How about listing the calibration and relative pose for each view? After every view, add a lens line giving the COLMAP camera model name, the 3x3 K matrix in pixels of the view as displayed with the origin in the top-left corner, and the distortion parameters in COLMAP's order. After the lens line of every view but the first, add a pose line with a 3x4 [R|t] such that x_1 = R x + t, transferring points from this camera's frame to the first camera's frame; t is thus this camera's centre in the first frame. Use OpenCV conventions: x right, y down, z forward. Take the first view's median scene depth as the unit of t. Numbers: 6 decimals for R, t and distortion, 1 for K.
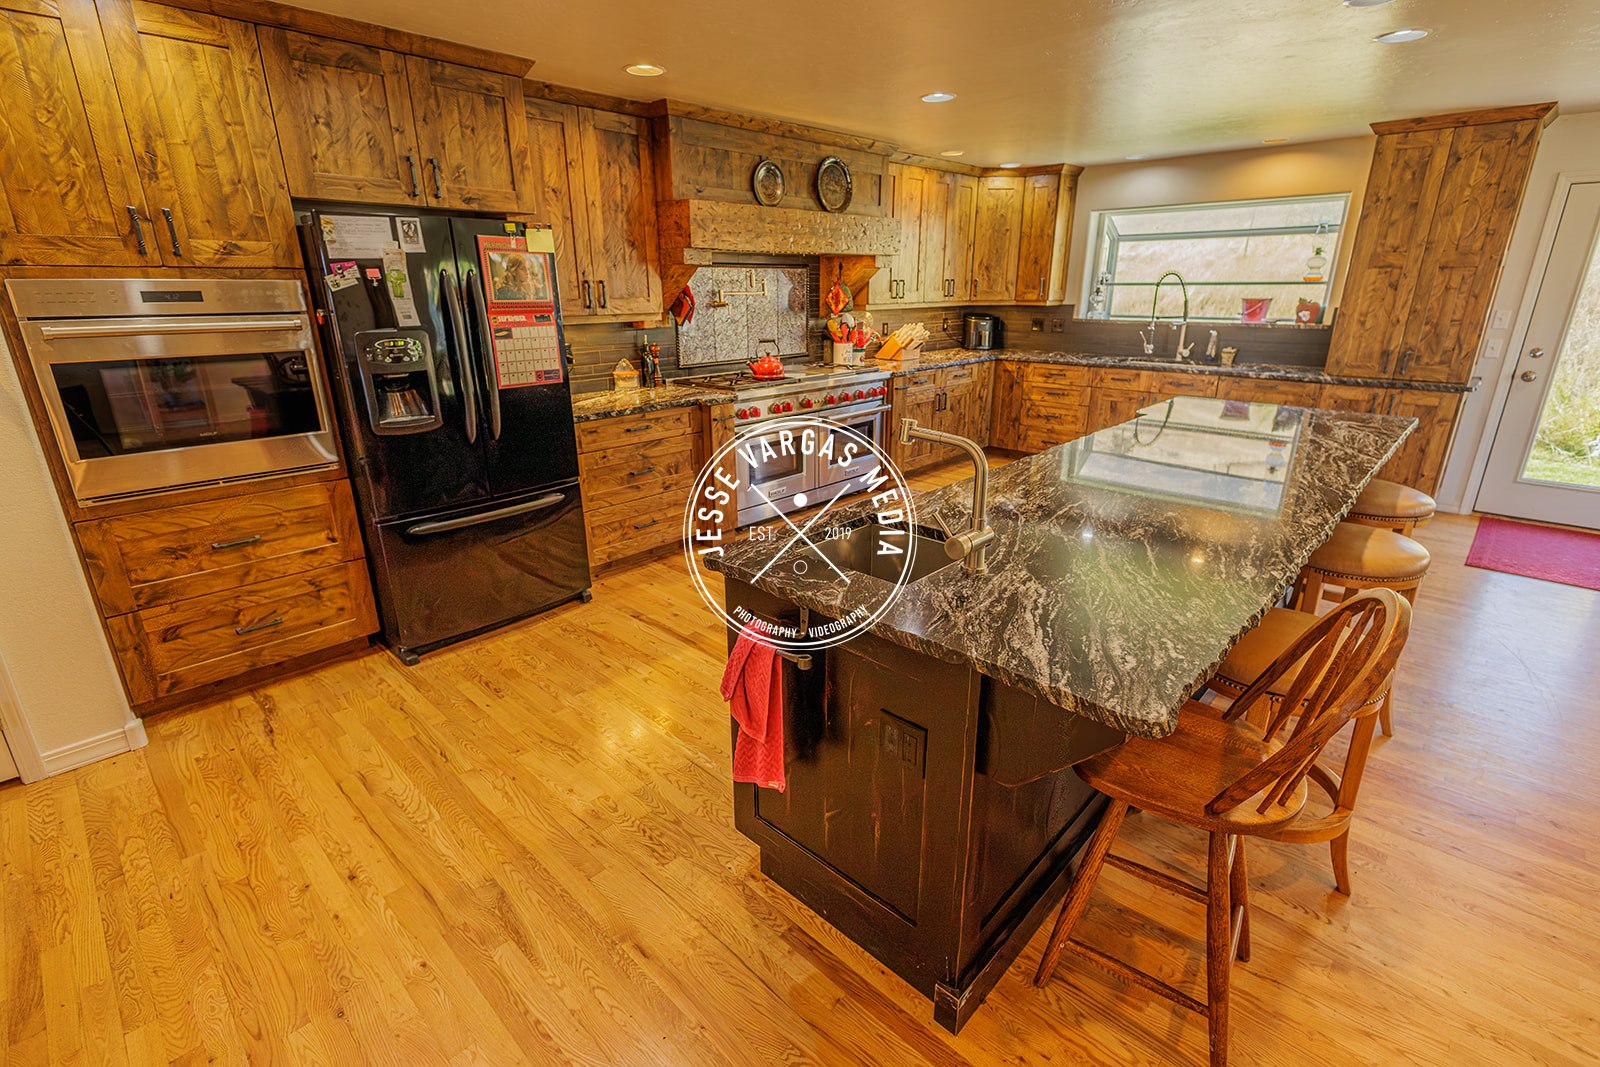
lens RADIAL K [[732.3, 0, 800.3], [0, 732.3, 532.7], [0, 0, 1]] dist [0.015582, -0.006469]
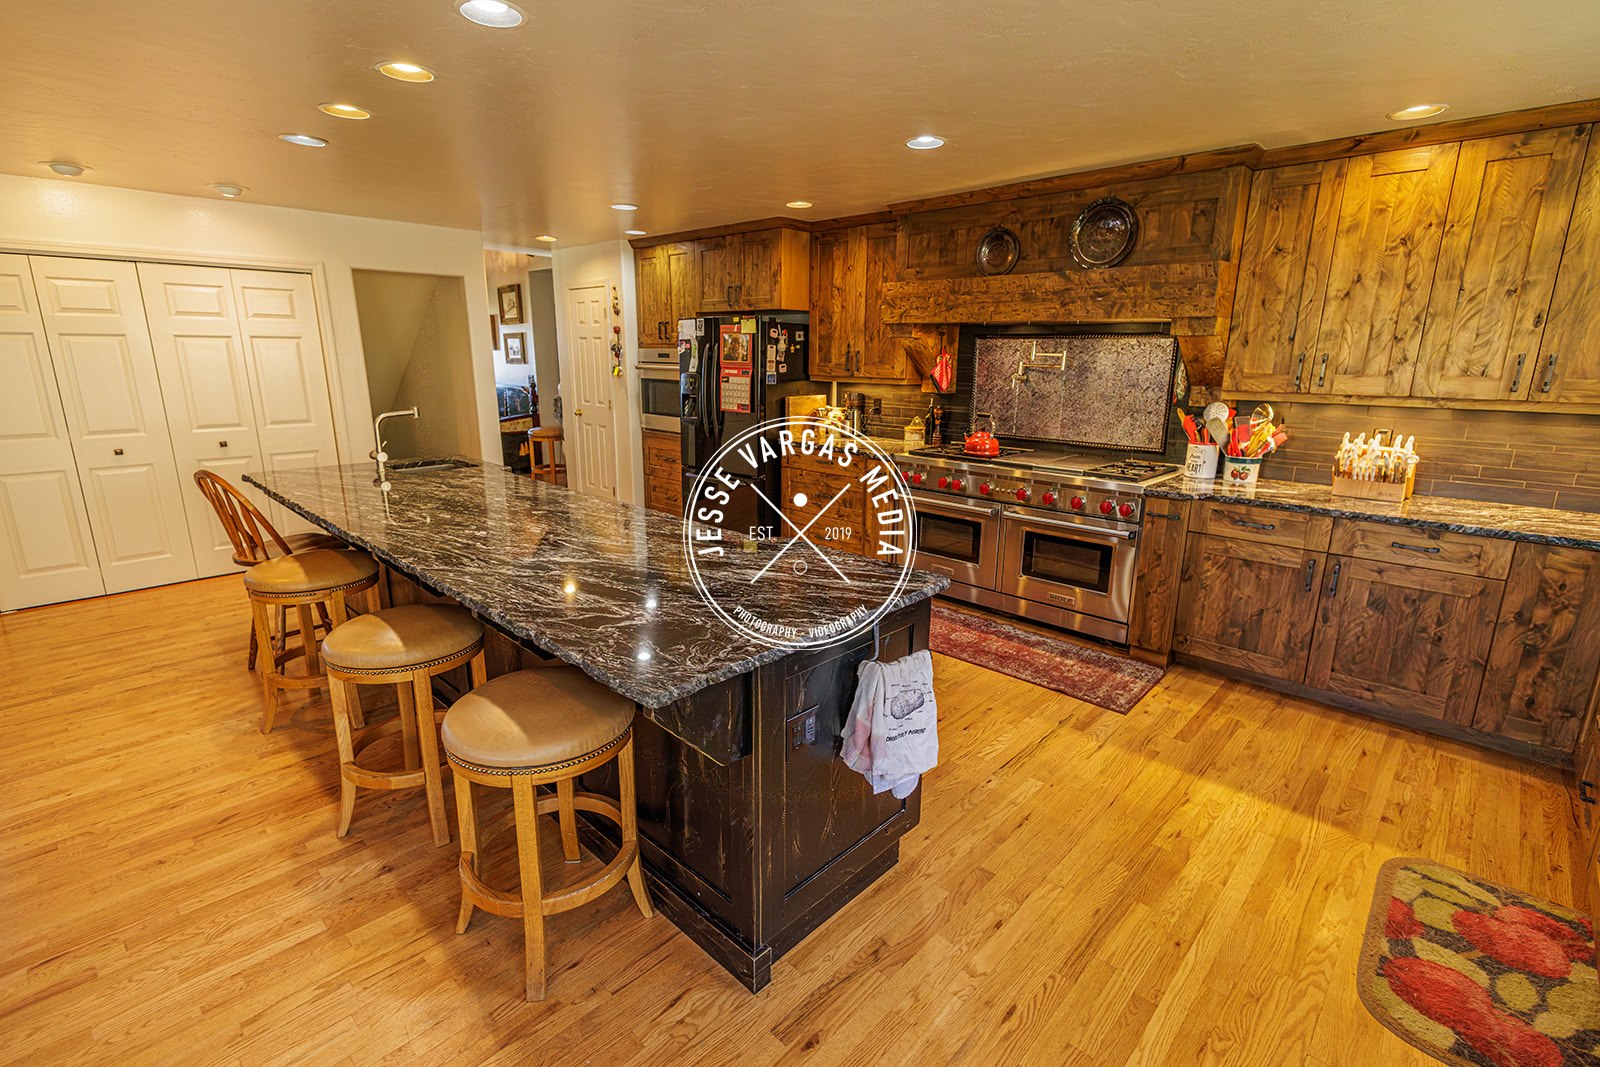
lens RADIAL K [[732.3, 0, 801.1], [0, 732.3, 531.5], [0, 0, 1]] dist [0.015582, -0.006469]
pose [[-0.003053, 0.243758, -0.969831, 1.044596], [-0.332071, 0.914554, 0.230910, -0.308937], [0.943250, 0.322758, 0.078153, 0.883223]]
